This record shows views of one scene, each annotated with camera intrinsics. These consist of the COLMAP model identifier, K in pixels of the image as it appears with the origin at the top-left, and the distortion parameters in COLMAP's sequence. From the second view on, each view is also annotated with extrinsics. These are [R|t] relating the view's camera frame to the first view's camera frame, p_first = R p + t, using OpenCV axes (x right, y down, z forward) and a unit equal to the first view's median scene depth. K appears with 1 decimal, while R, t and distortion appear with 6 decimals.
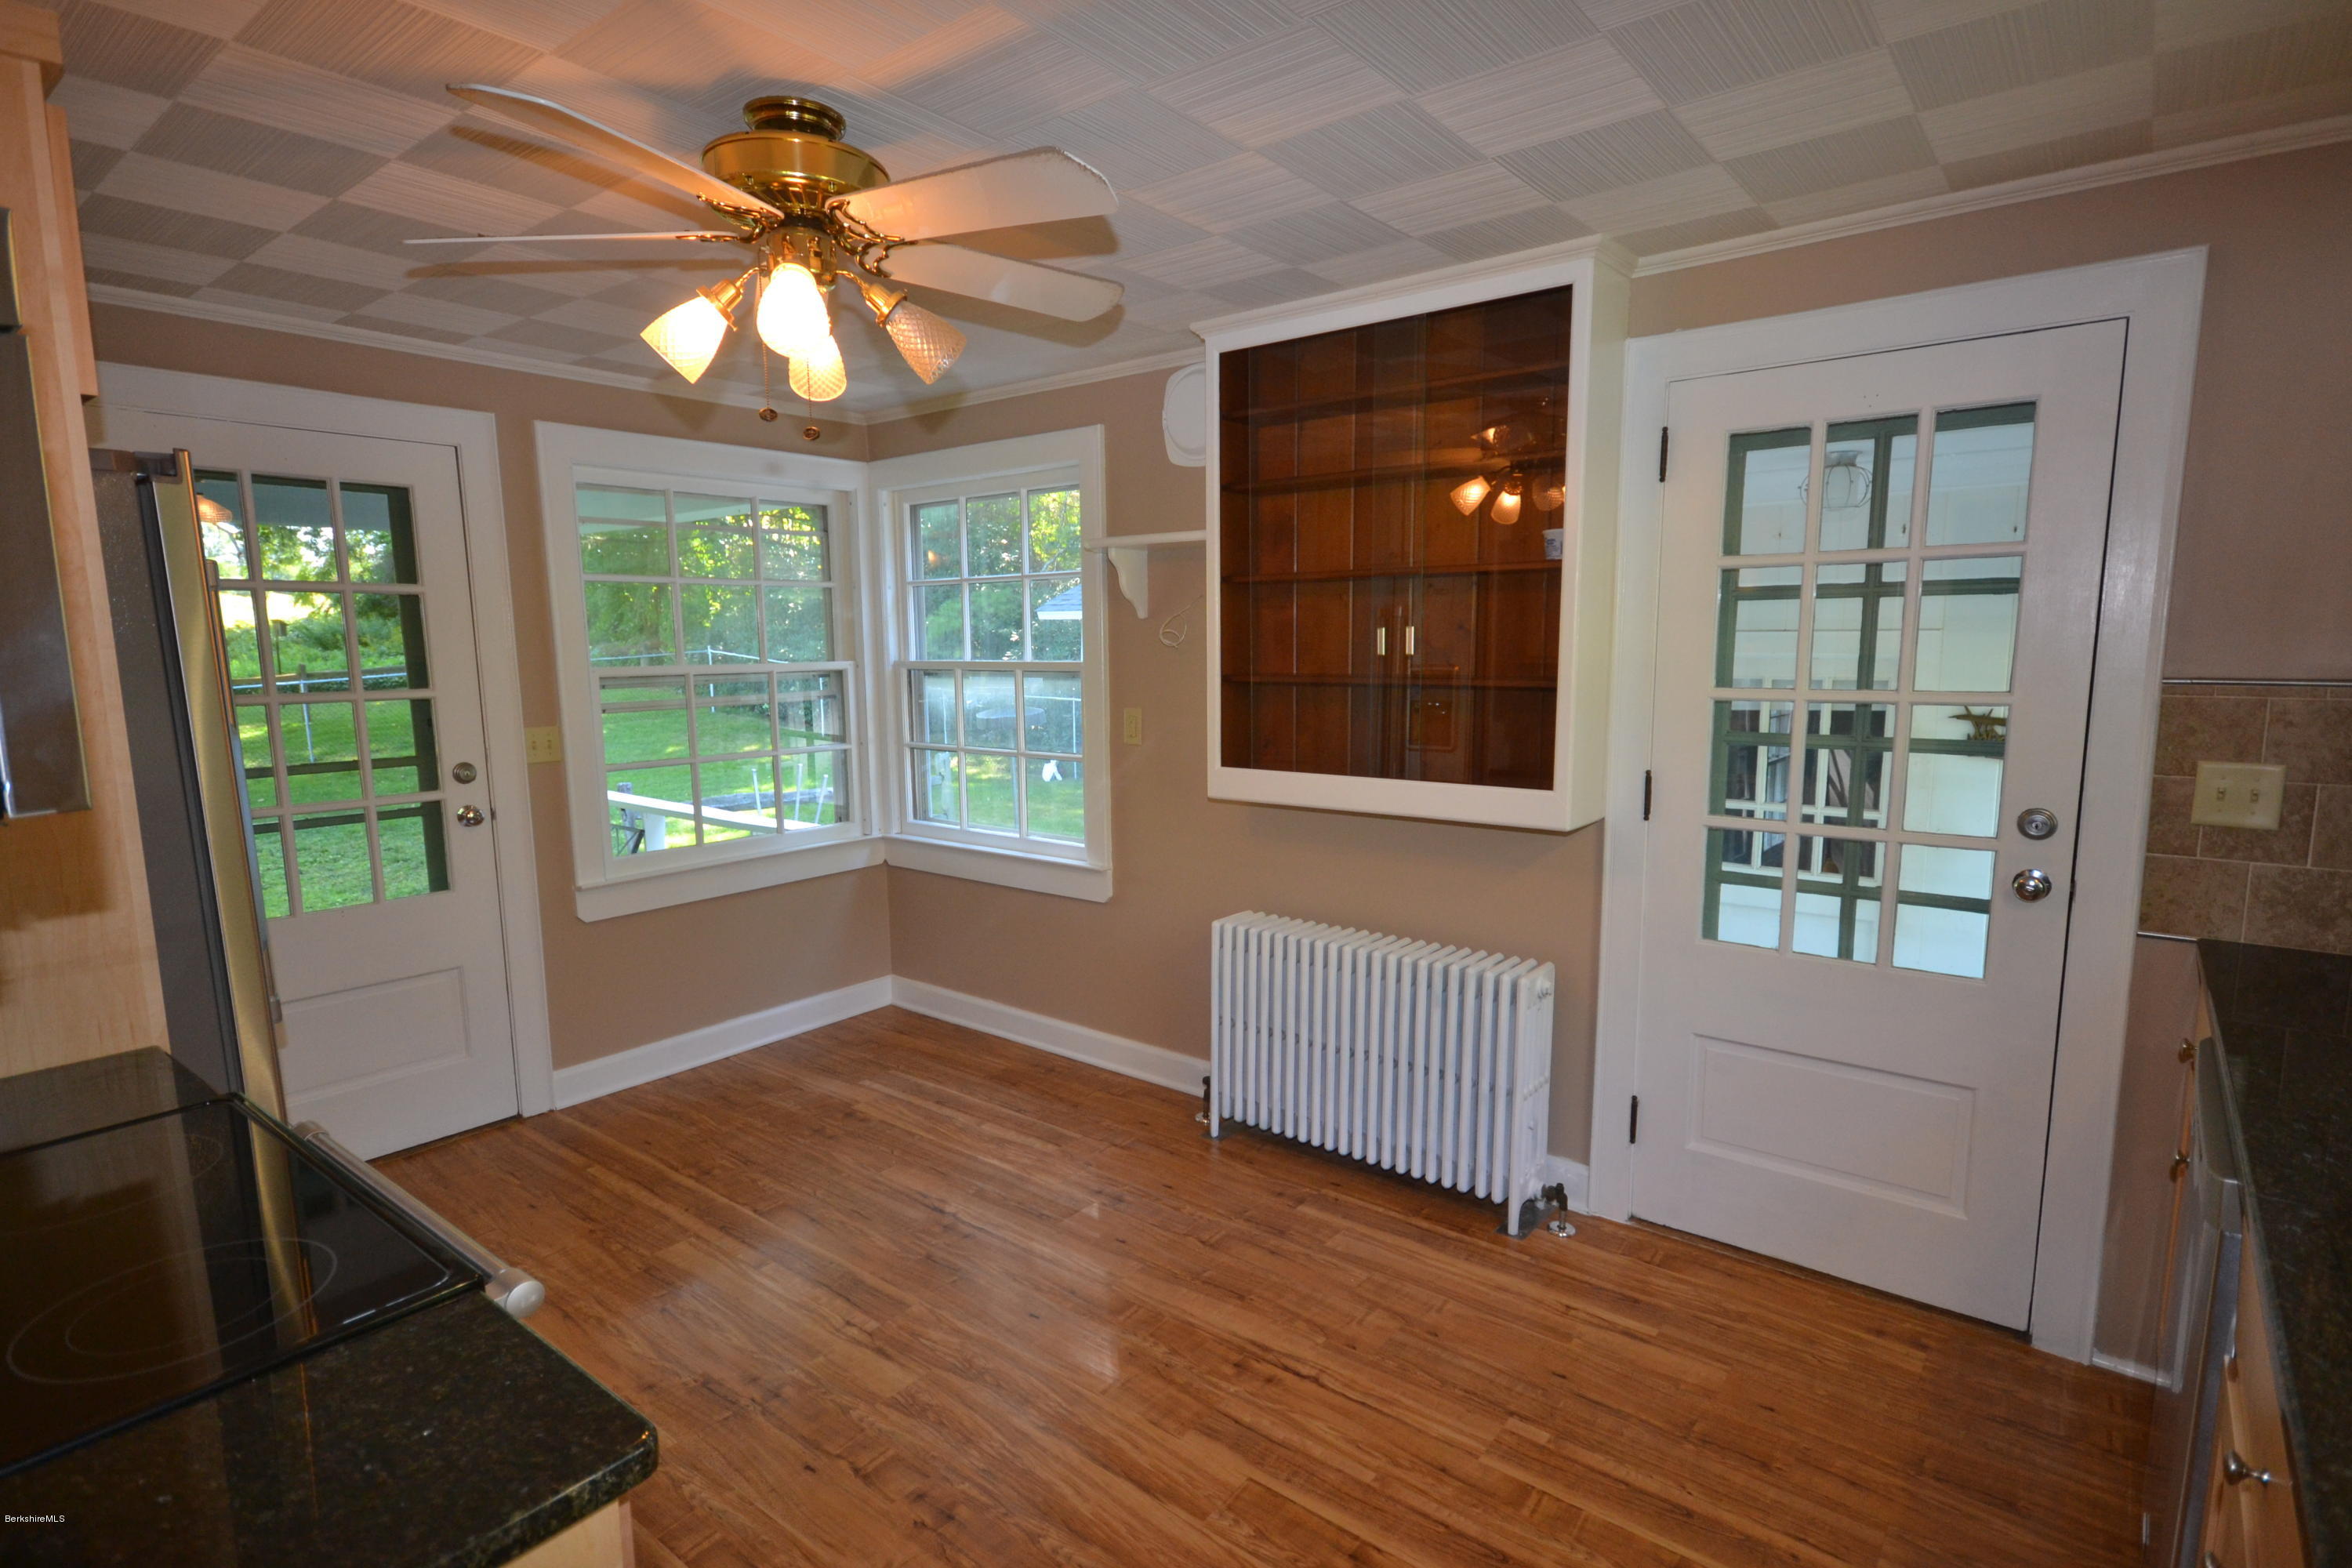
lens RADIAL K [[1173.8, 0, 1178.1], [0, 1173.8, 807.8], [0, 0, 1]] dist [0.009934, -0.000699]
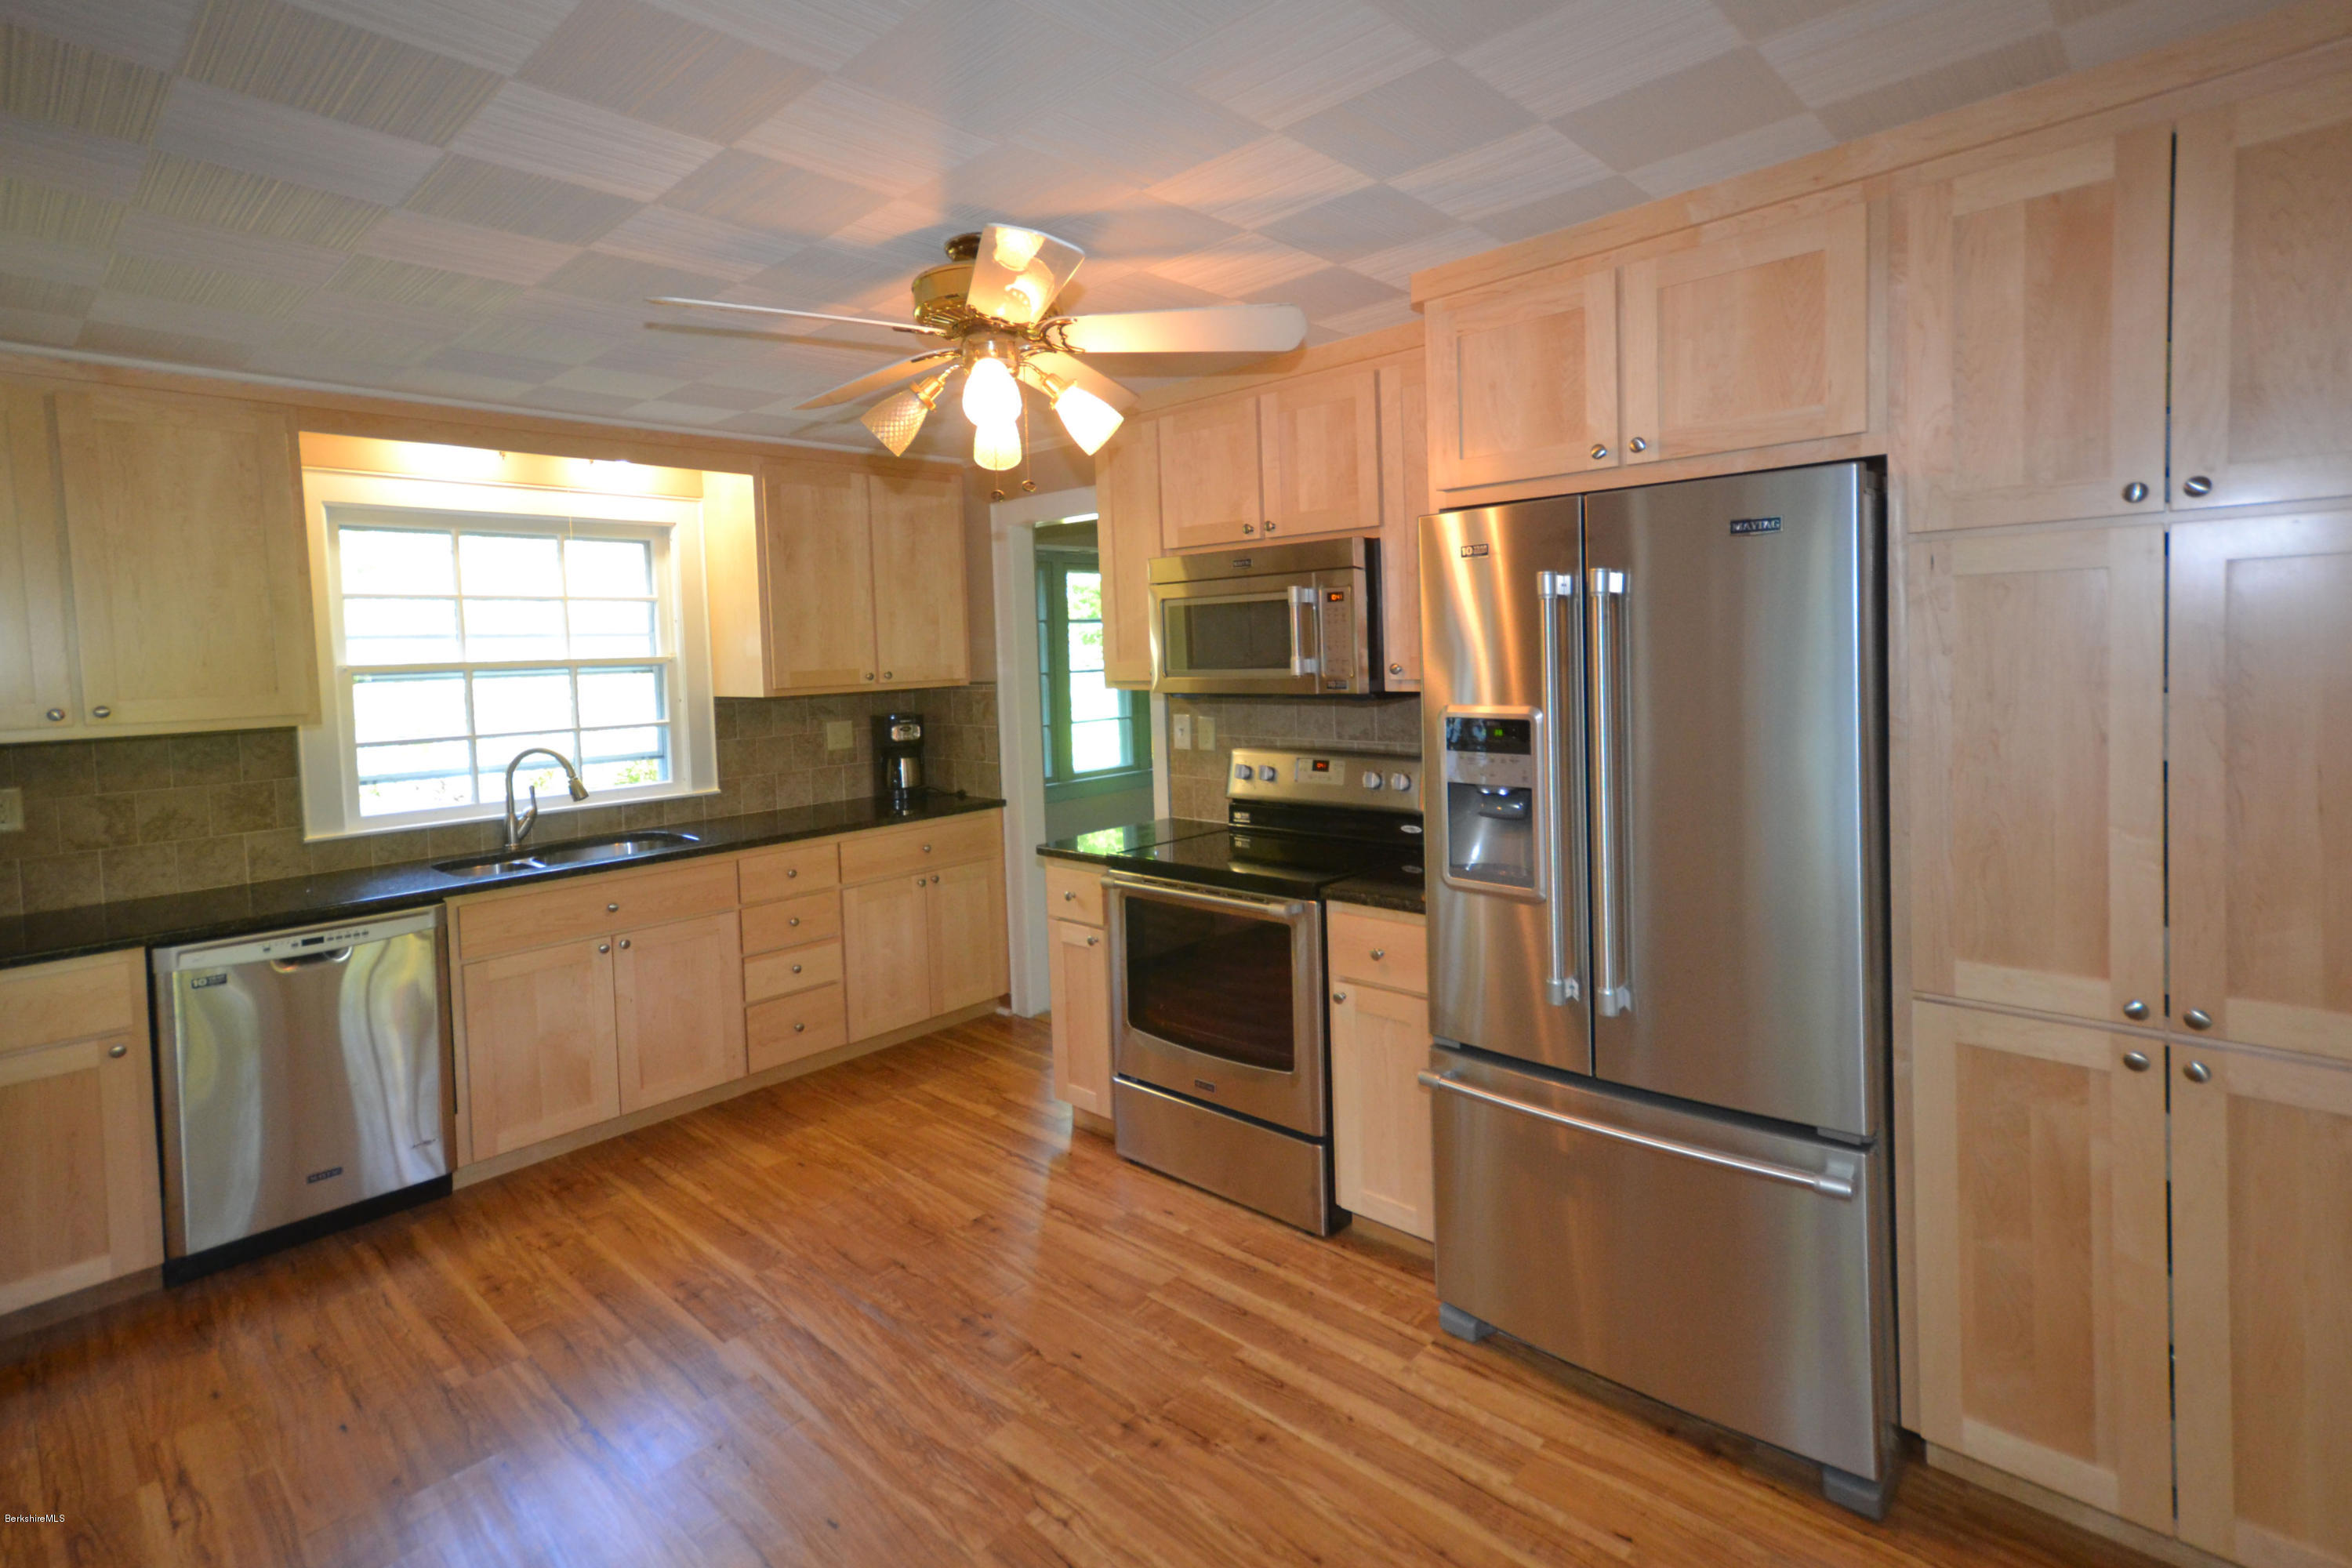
lens RADIAL K [[1116.3, 0, 1178.5], [0, 1116.3, 693.2], [0, 0, 1]] dist [0.019420, 0.000305]
pose [[-0.996201, 0.041597, 0.076503, -0.337878], [0.055326, 0.980768, 0.187172, -0.189329], [-0.067246, 0.190694, -0.979344, 1.260512]]
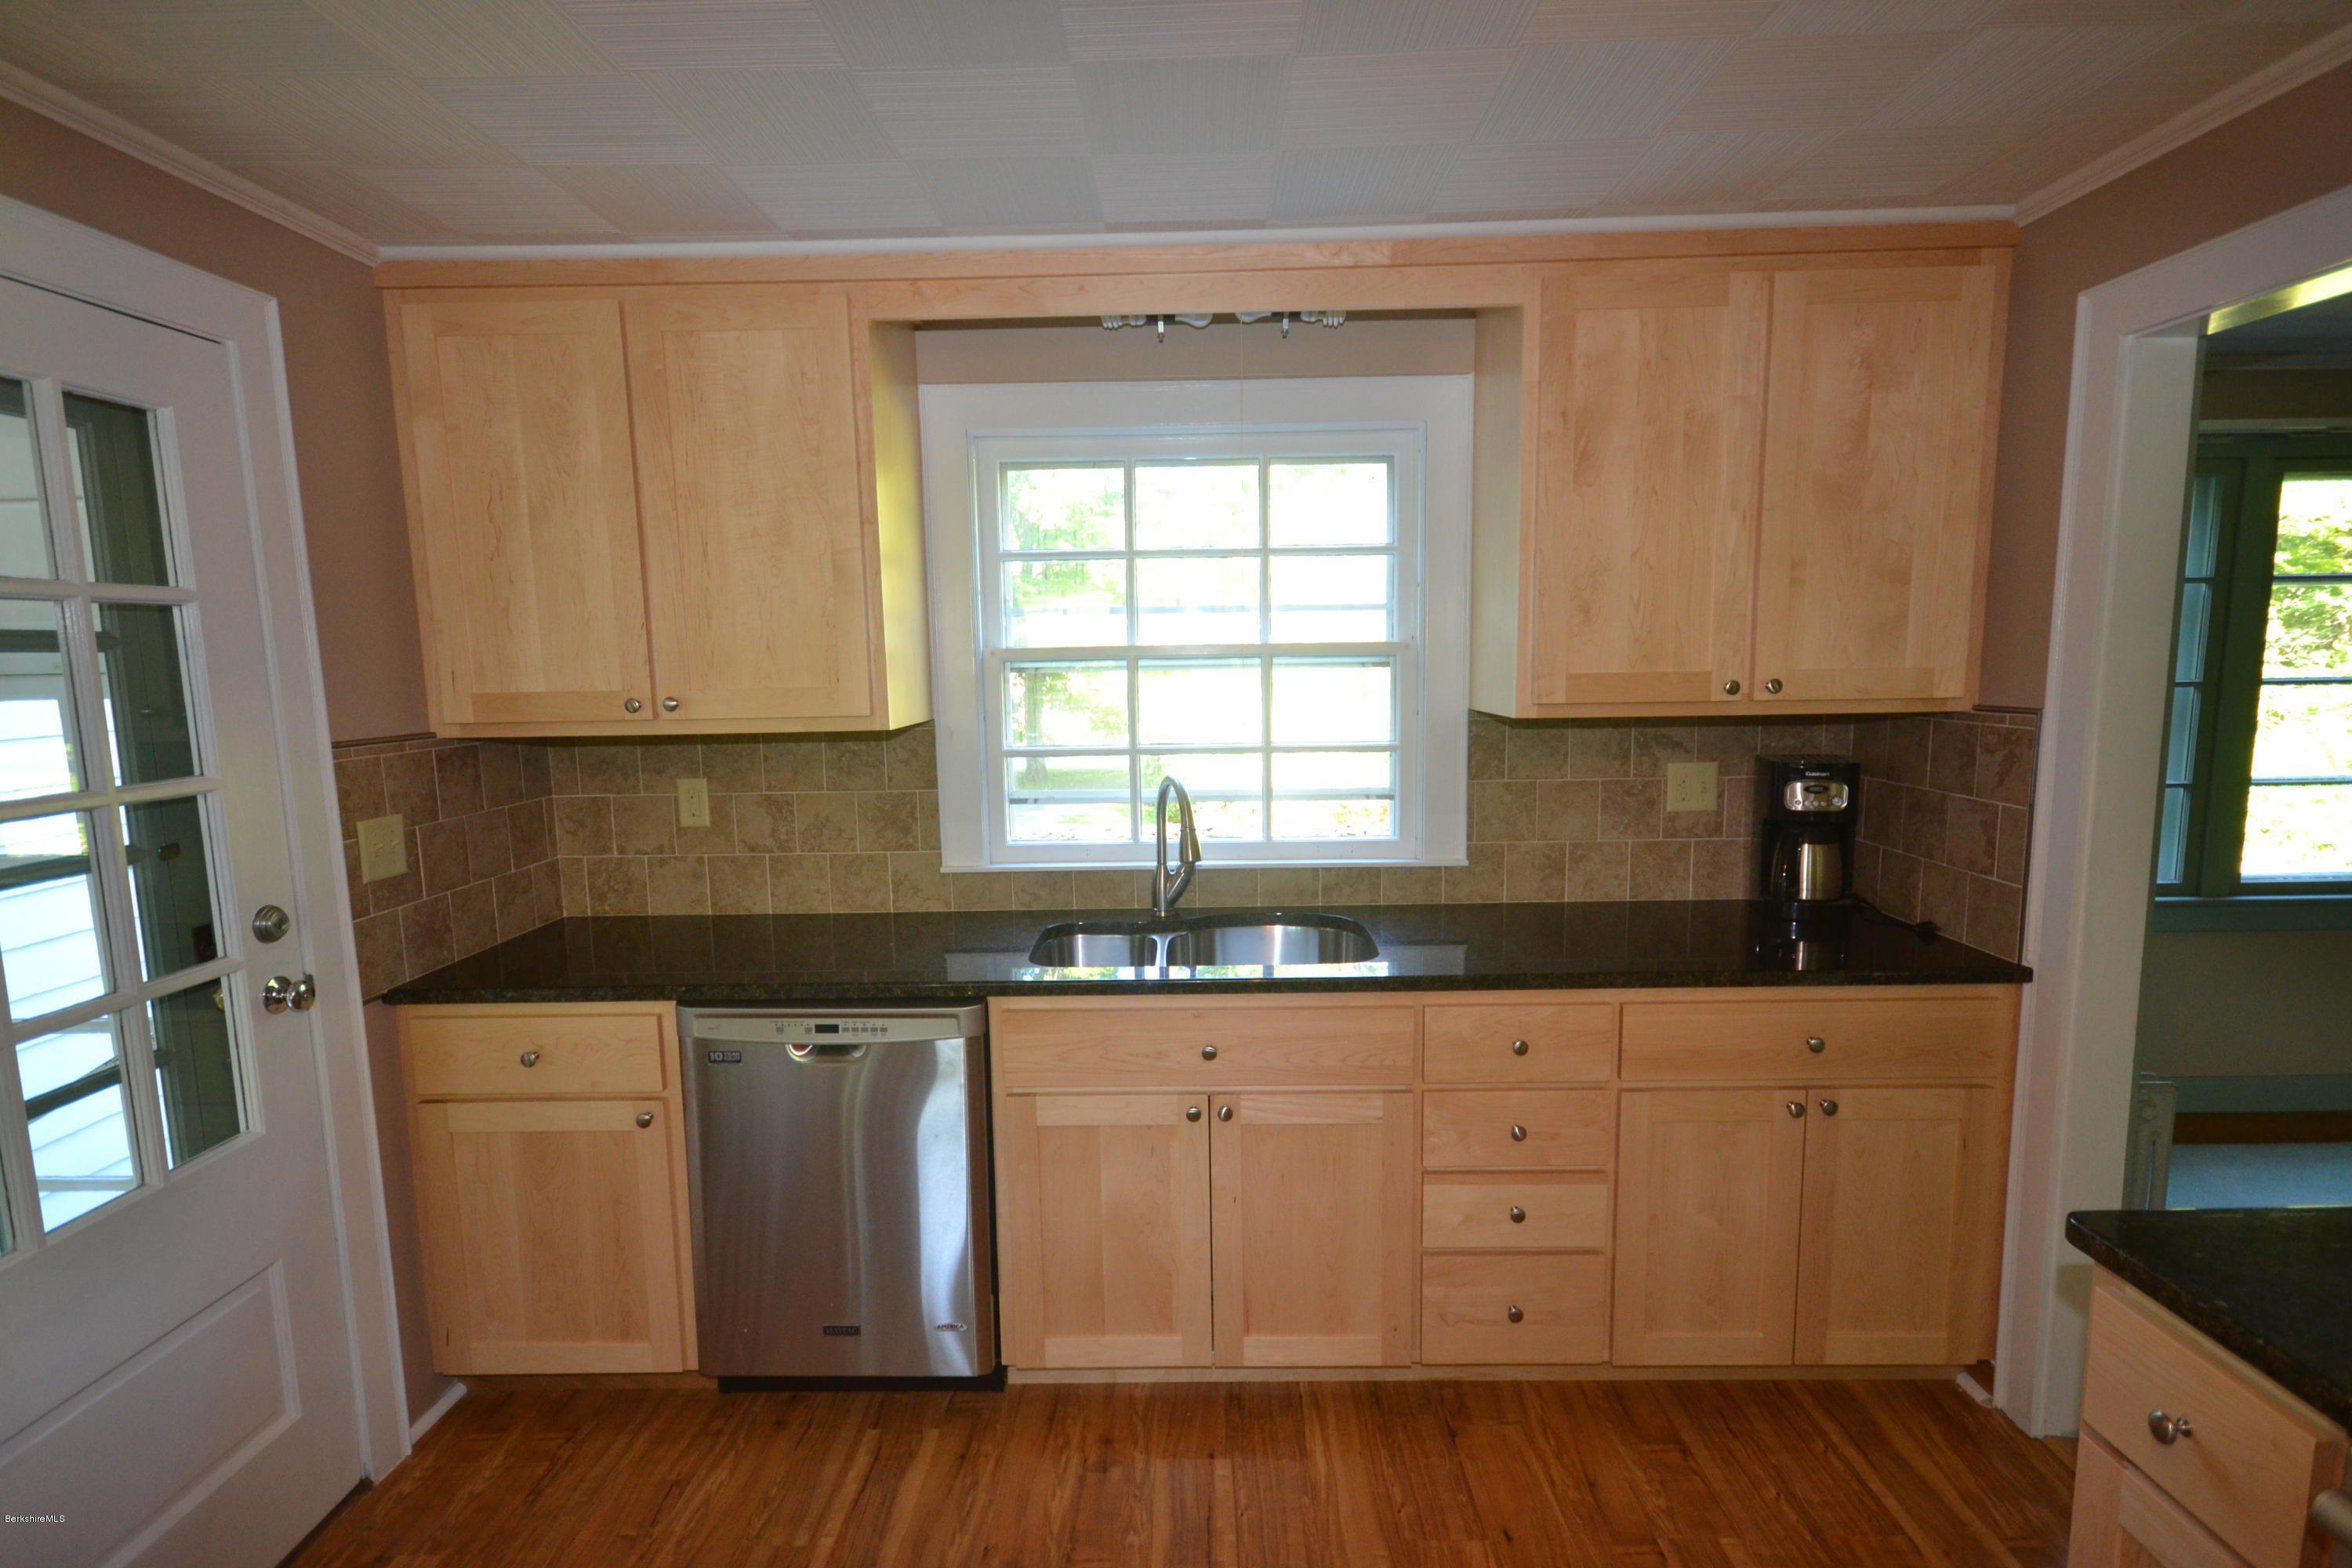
lens RADIAL K [[1173.8, 0, 1178.1], [0, 1173.8, 807.8], [0, 0, 1]] dist [0.009934, -0.000699]
pose [[-0.612924, -0.084202, 0.785643, -0.233628], [0.140803, 0.966752, 0.213462, -0.110596], [-0.777495, 0.241457, -0.580689, 0.682754]]
